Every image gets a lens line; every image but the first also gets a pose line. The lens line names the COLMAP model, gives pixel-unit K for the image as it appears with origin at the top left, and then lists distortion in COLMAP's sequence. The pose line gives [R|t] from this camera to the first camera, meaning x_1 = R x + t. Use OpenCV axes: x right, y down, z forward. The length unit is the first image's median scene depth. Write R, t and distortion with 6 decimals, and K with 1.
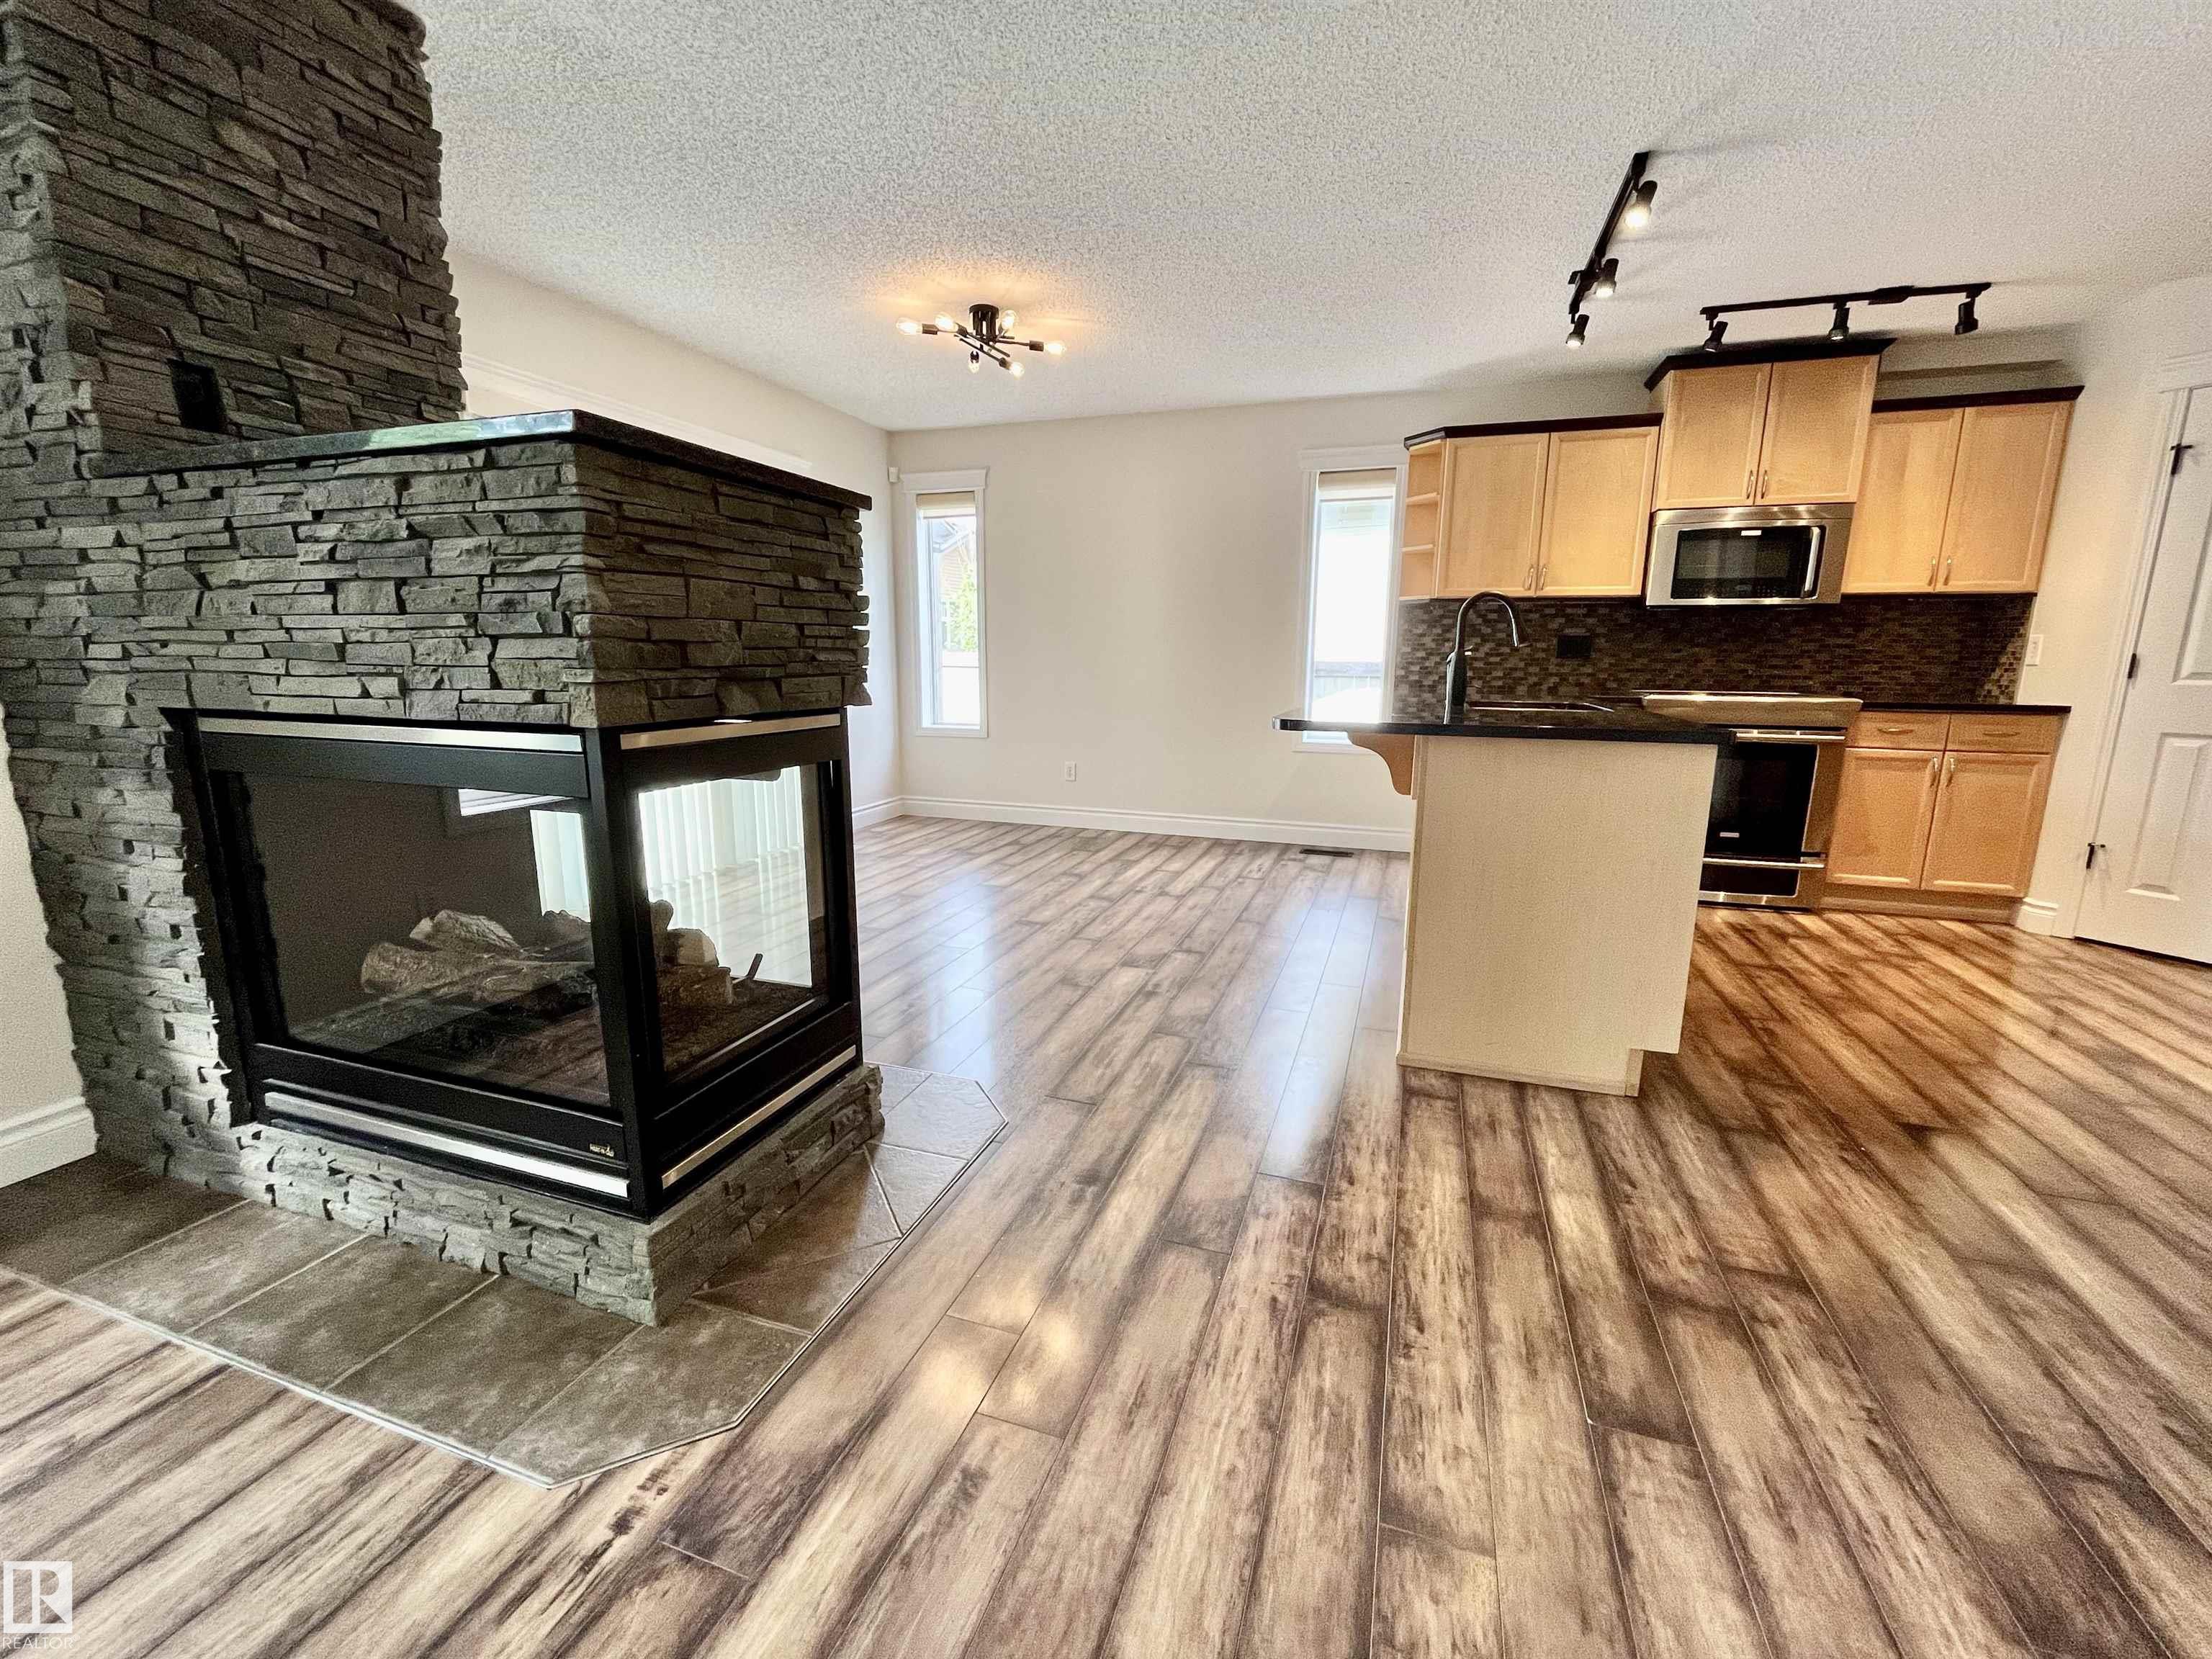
lens RADIAL K [[896.9, 0, 1127.2], [0, 896.9, 823.0], [0, 0, 1]] dist [-0.003779, 0.000820]
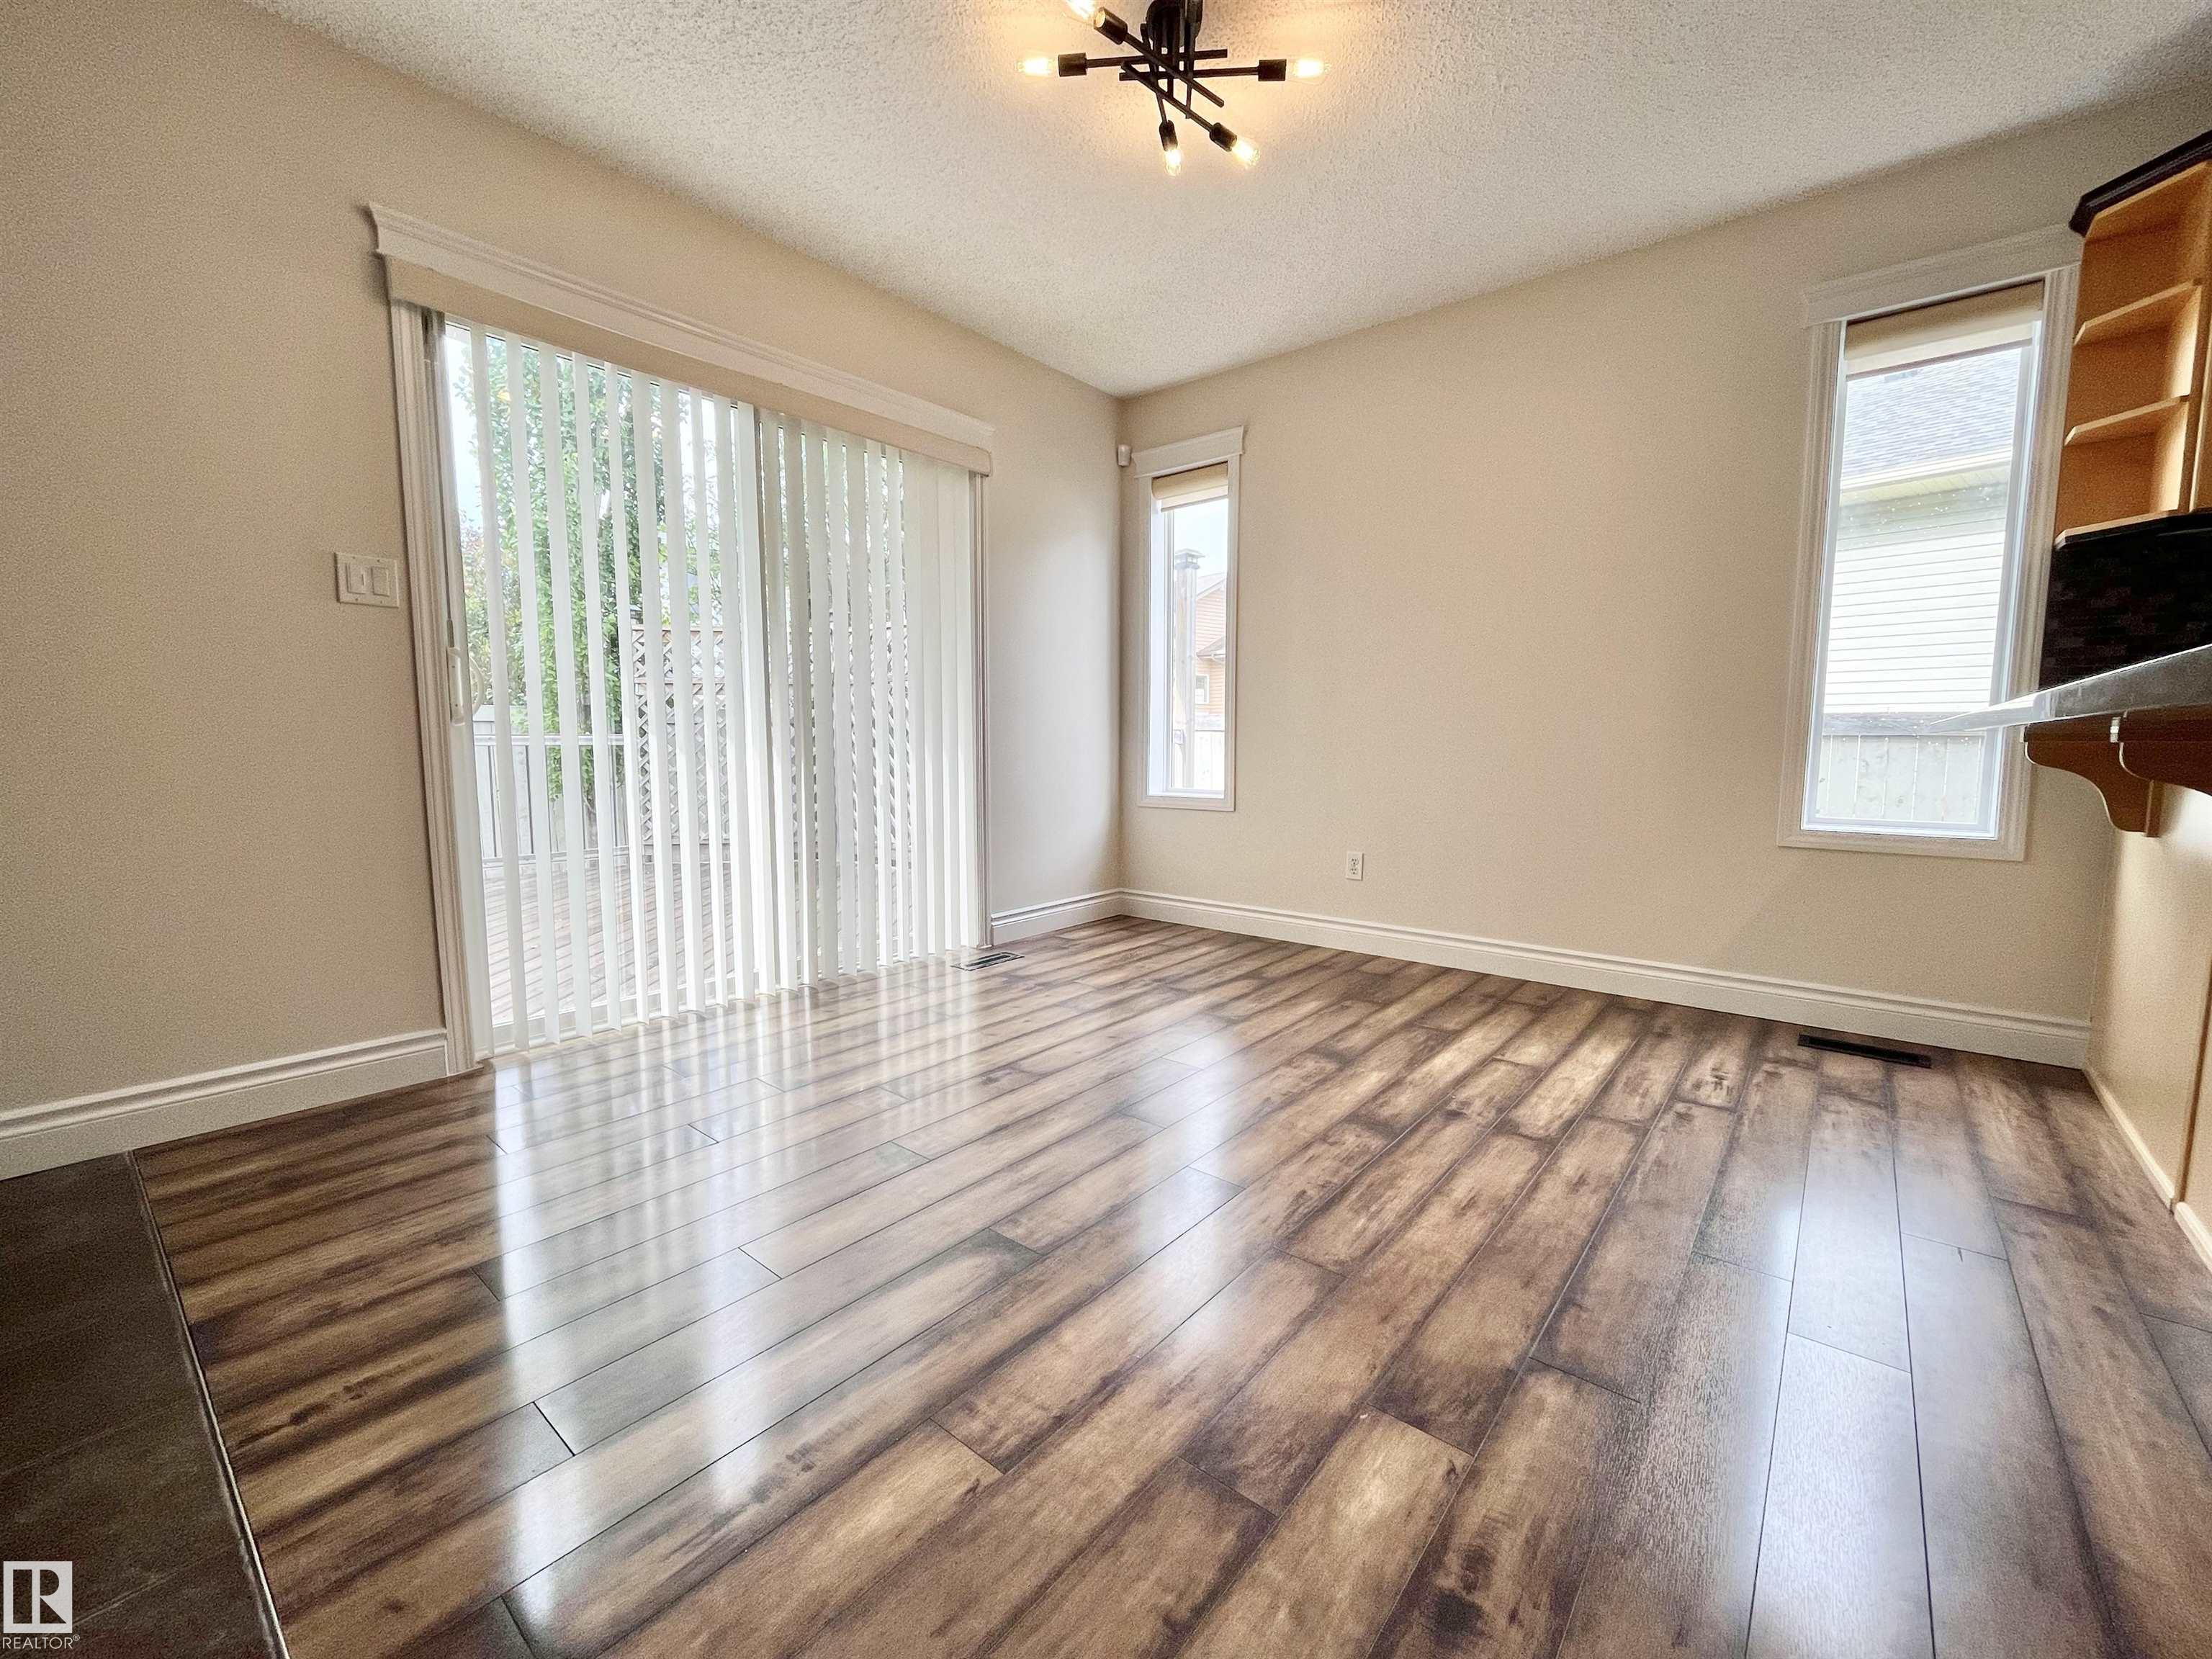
lens RADIAL K [[896.9, 0, 1117.7], [0, 896.9, 823.0], [0, 0, 1]] dist [-0.003779, 0.000820]
pose [[0.931101, 0.026625, -0.363789, 0.016574], [-0.060922, 0.994675, -0.083128, -0.033475], [0.359638, 0.099564, 0.927765, 0.469782]]
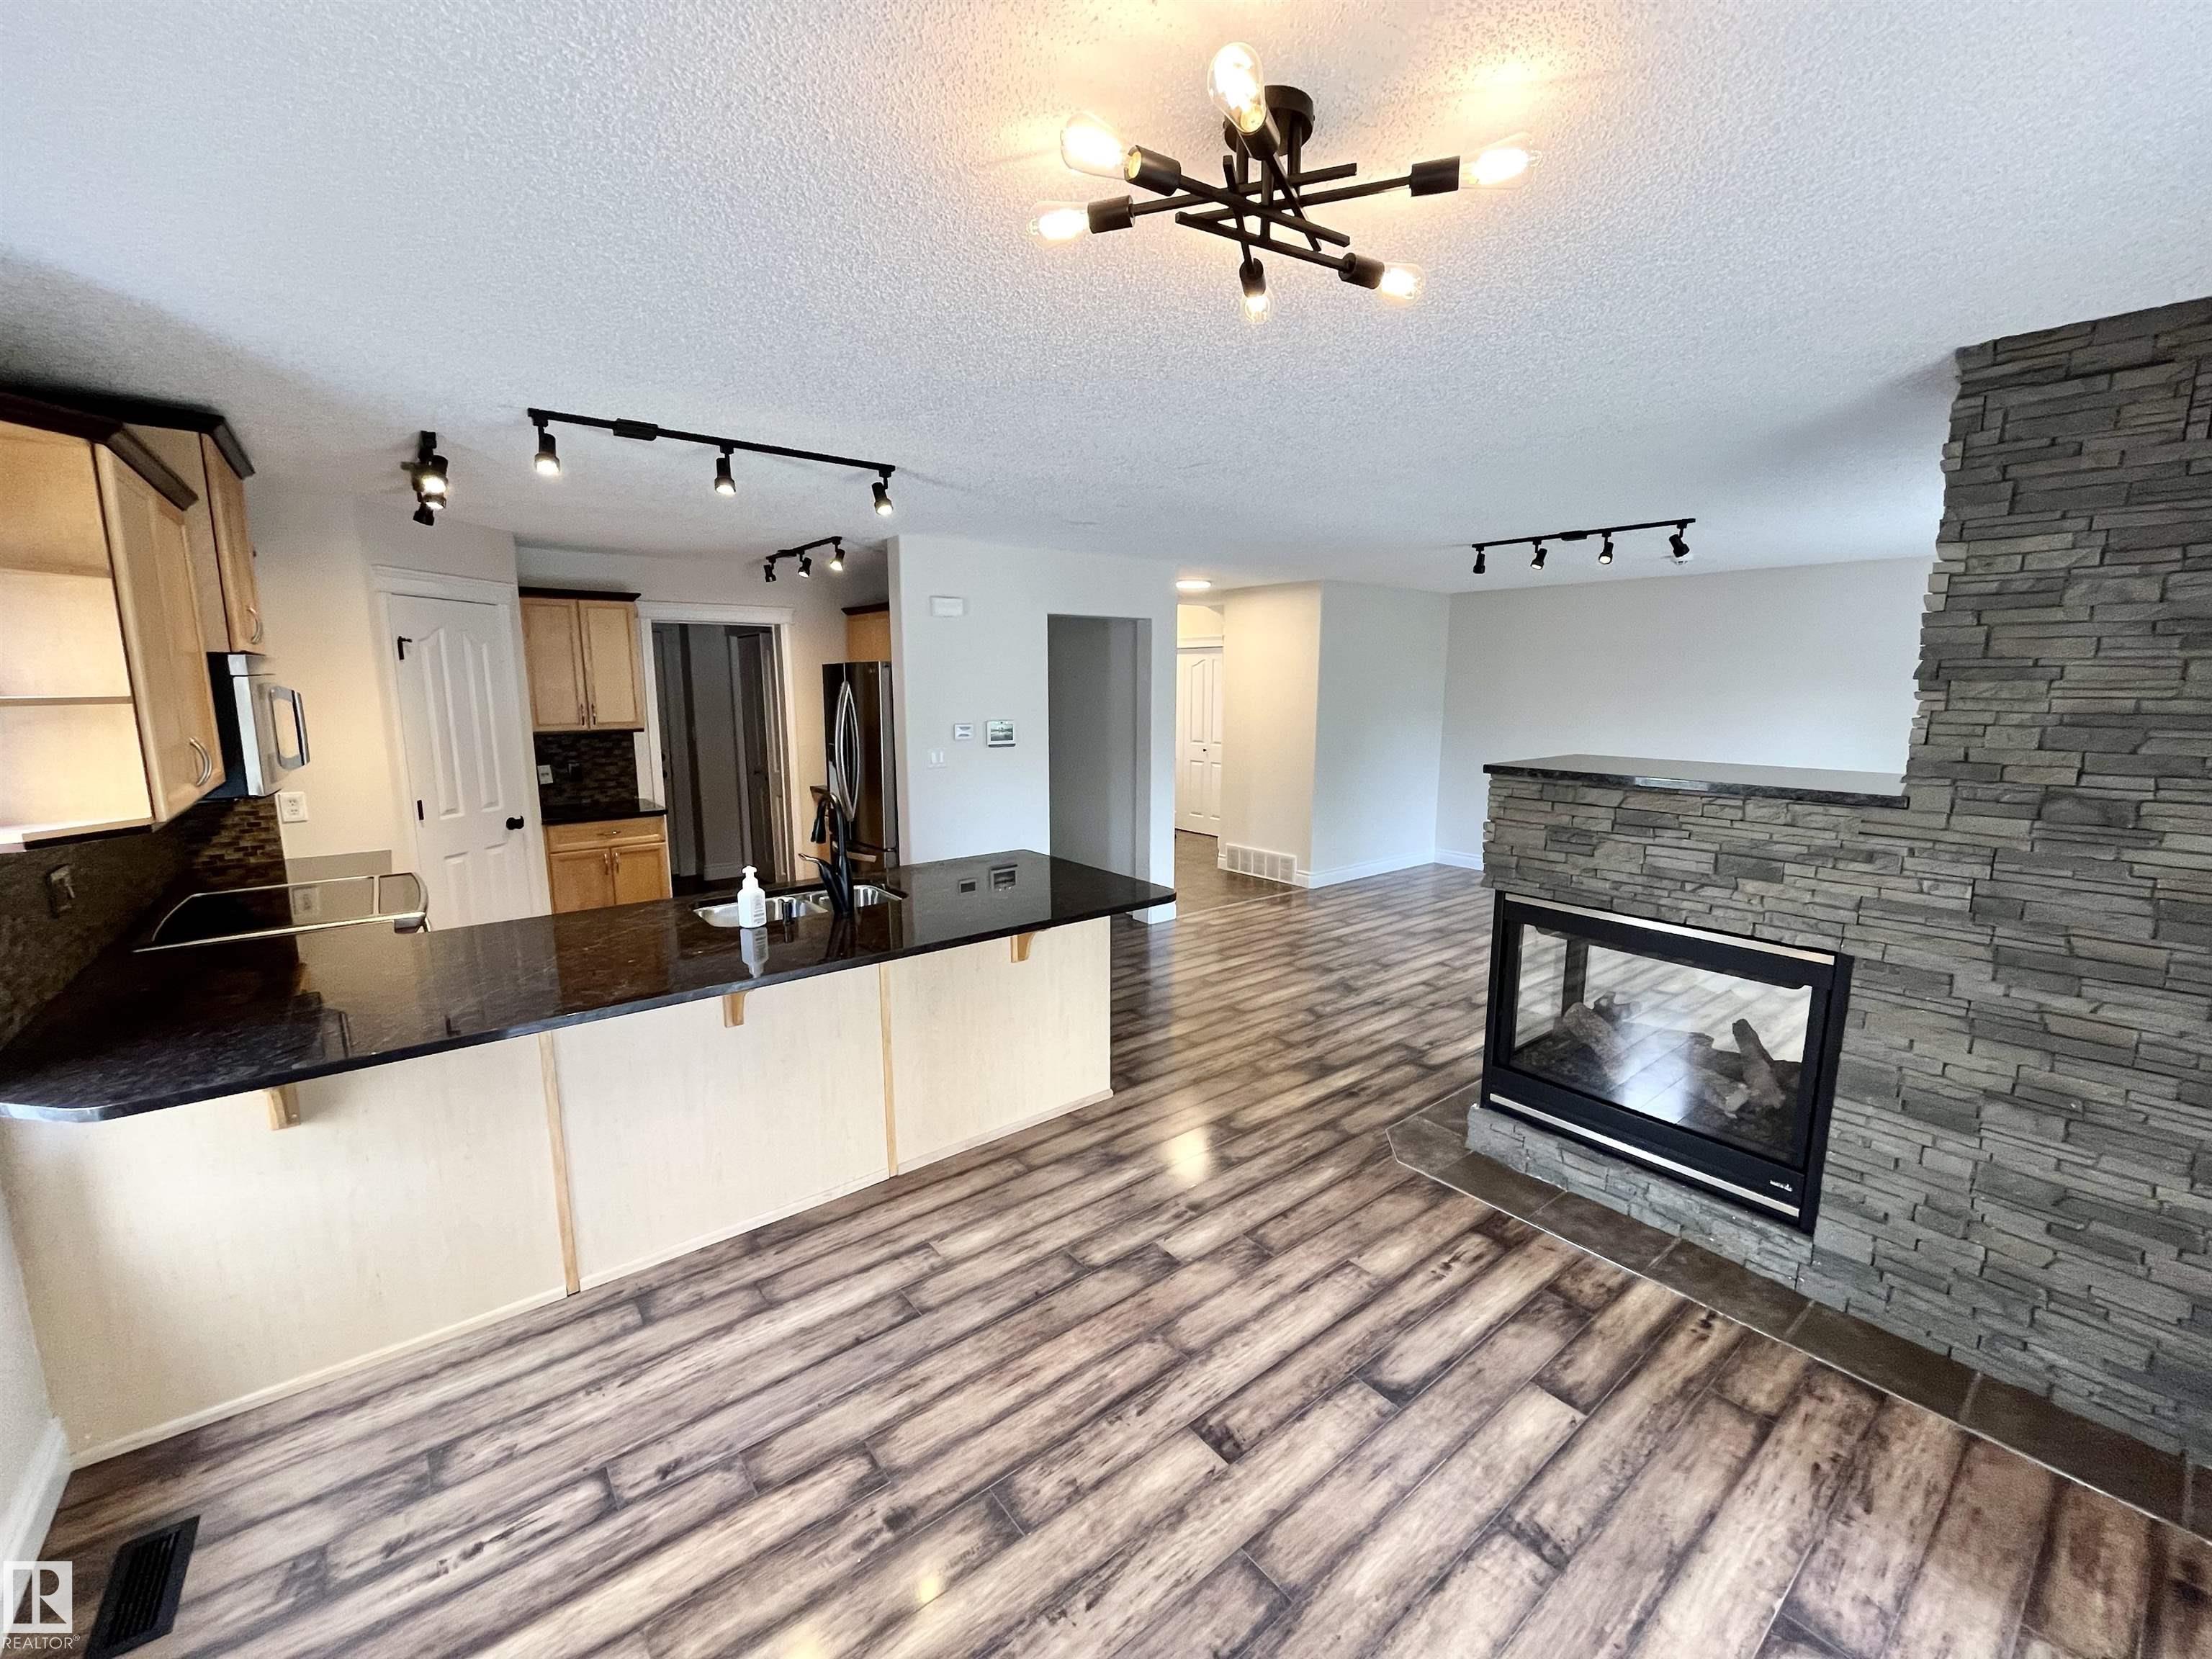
lens RADIAL K [[896.9, 0, 1120.5], [0, 896.9, 830.6], [0, 0, 1]] dist [-0.003779, 0.000820]
pose [[-0.836181, -0.103069, 0.538682, -0.283743], [0.091008, 0.942491, 0.321602, -0.377894], [-0.540850, 0.317942, -0.778713, 1.214078]]
